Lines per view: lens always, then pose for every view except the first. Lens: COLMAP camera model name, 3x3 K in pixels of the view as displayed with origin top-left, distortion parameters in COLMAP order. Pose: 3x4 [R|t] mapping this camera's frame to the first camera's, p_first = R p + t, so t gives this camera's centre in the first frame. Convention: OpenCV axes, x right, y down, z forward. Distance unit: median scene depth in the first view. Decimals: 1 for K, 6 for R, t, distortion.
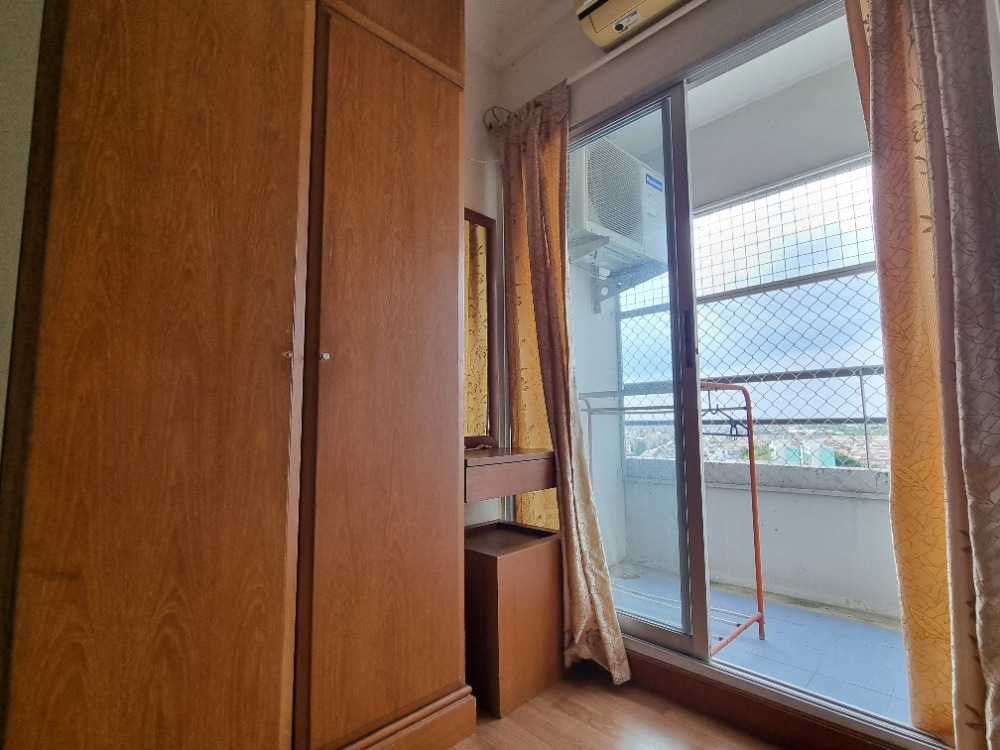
lens RADIAL K [[480.1, 0, 501.2], [0, 480.1, 374.5], [0, 0, 1]] dist [0.000701, -0.000712]
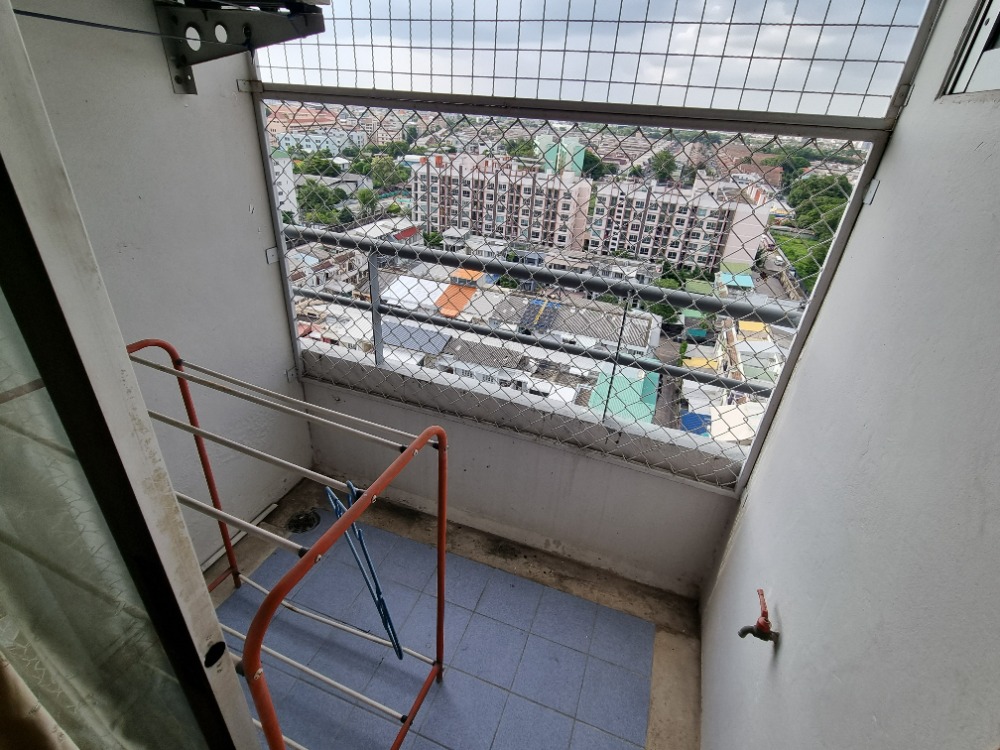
lens RADIAL K [[480.9, 0, 500.0], [0, 480.9, 375.0], [0, 0, 1]] dist [-0.001066, 0.000306]
pose [[0.902993, -0.142693, 0.405269, 0.438207], [-0.118204, 0.824339, 0.553618, -0.351743], [-0.413076, -0.547818, 0.727505, 0.751325]]
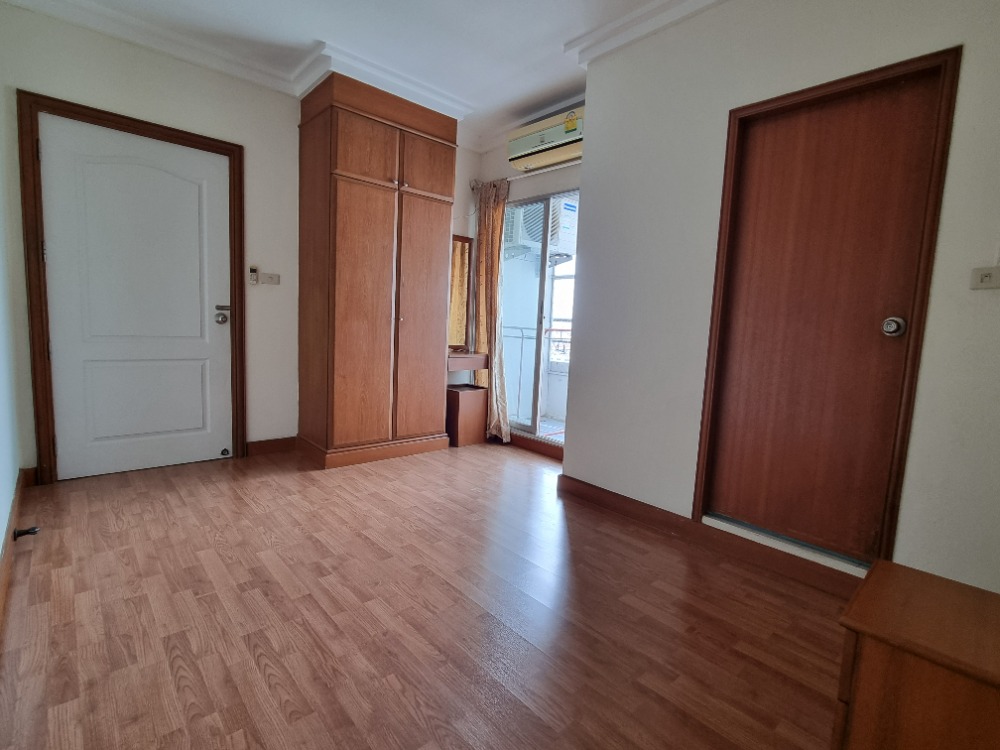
lens RADIAL K [[480.1, 0, 501.2], [0, 480.1, 374.5], [0, 0, 1]] dist [0.000701, -0.000712]
pose [[0.997291, 0.063766, -0.036665, 0.278725], [-0.054825, 0.976714, 0.207421, -0.247974], [0.049038, -0.204849, 0.977564, -1.397908]]
